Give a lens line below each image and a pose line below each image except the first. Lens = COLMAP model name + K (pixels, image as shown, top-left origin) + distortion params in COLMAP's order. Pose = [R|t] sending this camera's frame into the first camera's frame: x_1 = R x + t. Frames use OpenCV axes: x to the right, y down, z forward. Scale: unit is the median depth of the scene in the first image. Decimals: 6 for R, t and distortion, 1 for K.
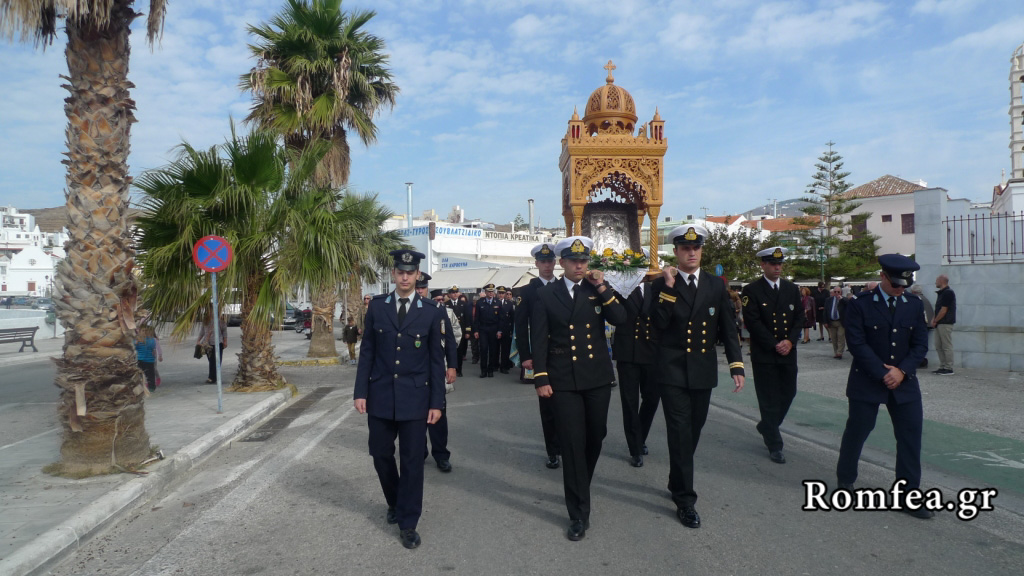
lens RADIAL K [[694.2, 0, 513.2], [0, 694.2, 283.5], [0, 0, 1]] dist [-0.003895, -0.026927]
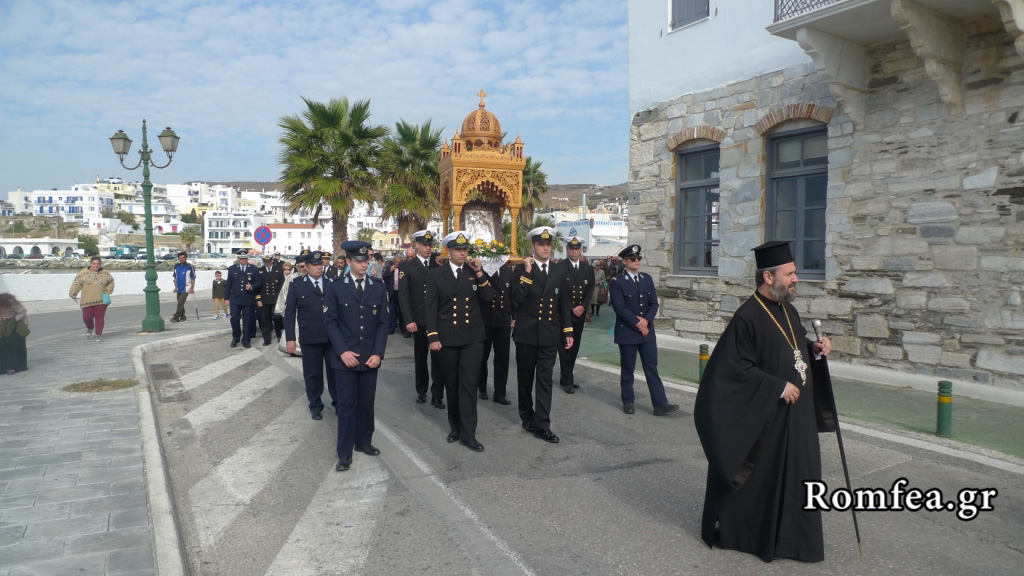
lens RADIAL K [[694.2, 0, 513.2], [0, 694.2, 283.5], [0, 0, 1]] dist [-0.003895, -0.026927]
pose [[0.949568, 0.025609, -0.312513, 0.613572], [-0.007955, 0.998306, 0.057634, -0.056194], [0.313459, -0.052241, 0.948164, -1.841819]]
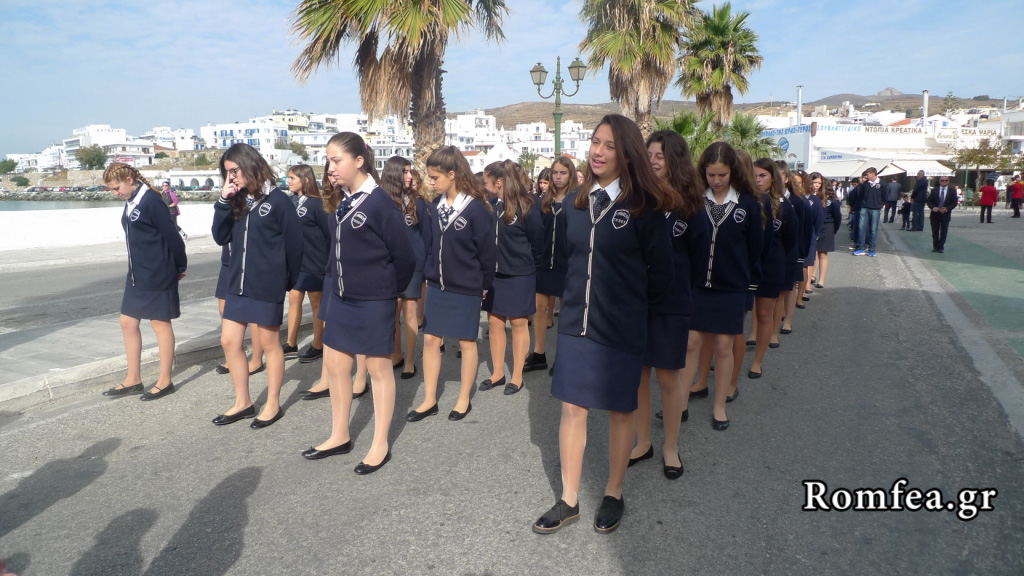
lens RADIAL K [[694.2, 0, 513.2], [0, 694.2, 283.5], [0, 0, 1]] dist [-0.003895, -0.026927]
pose [[0.841073, 0.078196, -0.535240, 0.273915], [0.009269, 0.987267, 0.158802, -0.013828], [0.540843, -0.138525, 0.829638, -0.821298]]
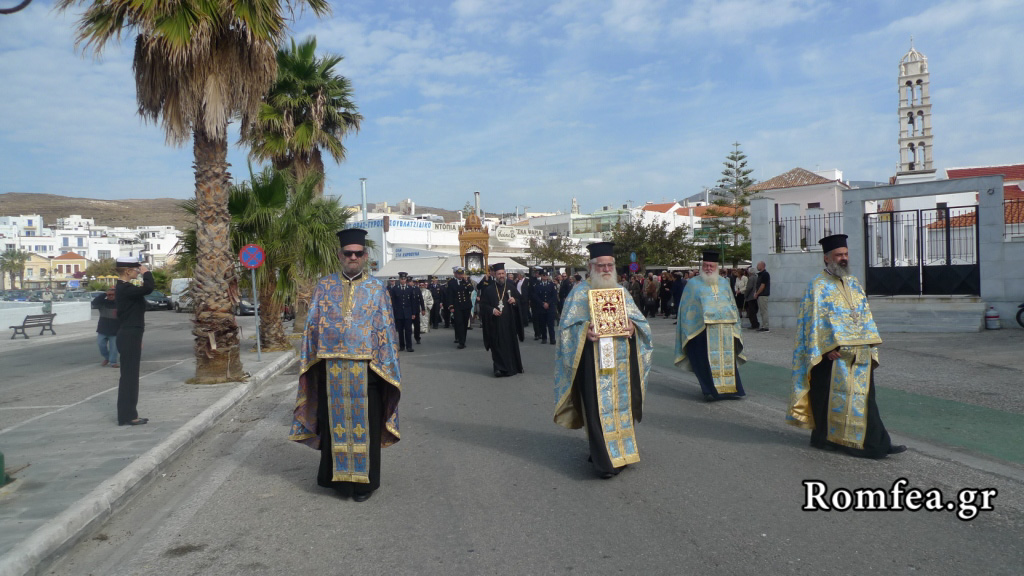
lens RADIAL K [[694.2, 0, 513.2], [0, 694.2, 283.5], [0, 0, 1]] dist [-0.003895, -0.026927]
pose [[0.997441, -0.015578, 0.069782, 0.014175], [0.014101, 0.999667, 0.021611, -0.004185], [-0.070095, -0.020572, 0.997328, -0.282758]]
